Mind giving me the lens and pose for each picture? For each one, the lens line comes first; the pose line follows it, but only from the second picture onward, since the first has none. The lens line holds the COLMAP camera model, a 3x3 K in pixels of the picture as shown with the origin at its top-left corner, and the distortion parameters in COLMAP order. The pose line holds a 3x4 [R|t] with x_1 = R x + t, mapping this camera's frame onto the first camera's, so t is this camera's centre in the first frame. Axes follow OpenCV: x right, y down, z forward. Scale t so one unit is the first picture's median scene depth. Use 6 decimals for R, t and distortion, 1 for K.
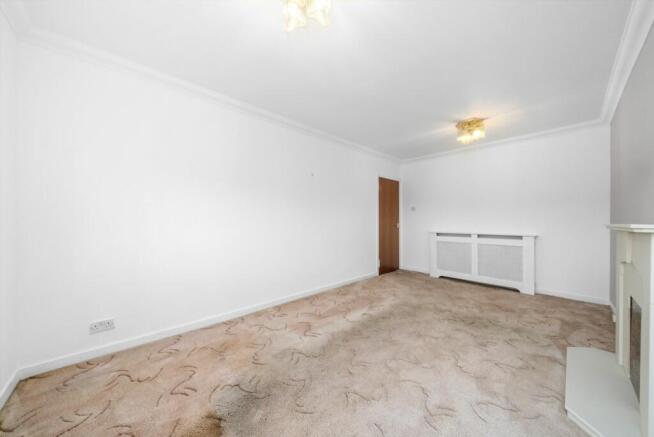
lens RADIAL K [[225.5, 0, 328.8], [0, 225.5, 219.6], [0, 0, 1]] dist [-0.007374, 0.000177]
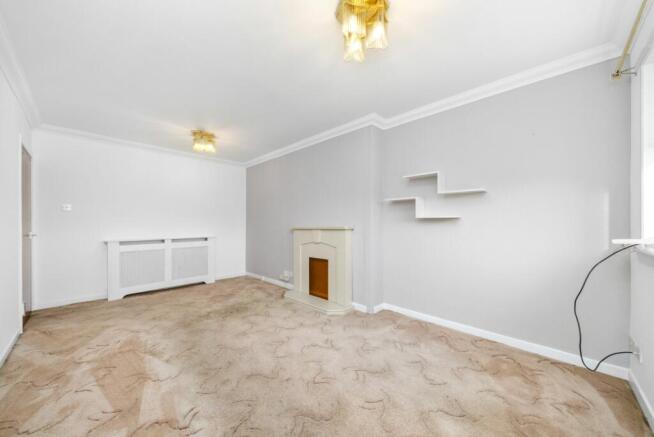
lens RADIAL K [[225.5, 0, 330.2], [0, 225.5, 223.3], [0, 0, 1]] dist [-0.007374, 0.000177]
pose [[-0.049957, 0.000785, 0.998751, -0.468094], [0.001906, 0.999998, -0.000691, -0.002974], [-0.998750, 0.001869, -0.049958, 0.446653]]
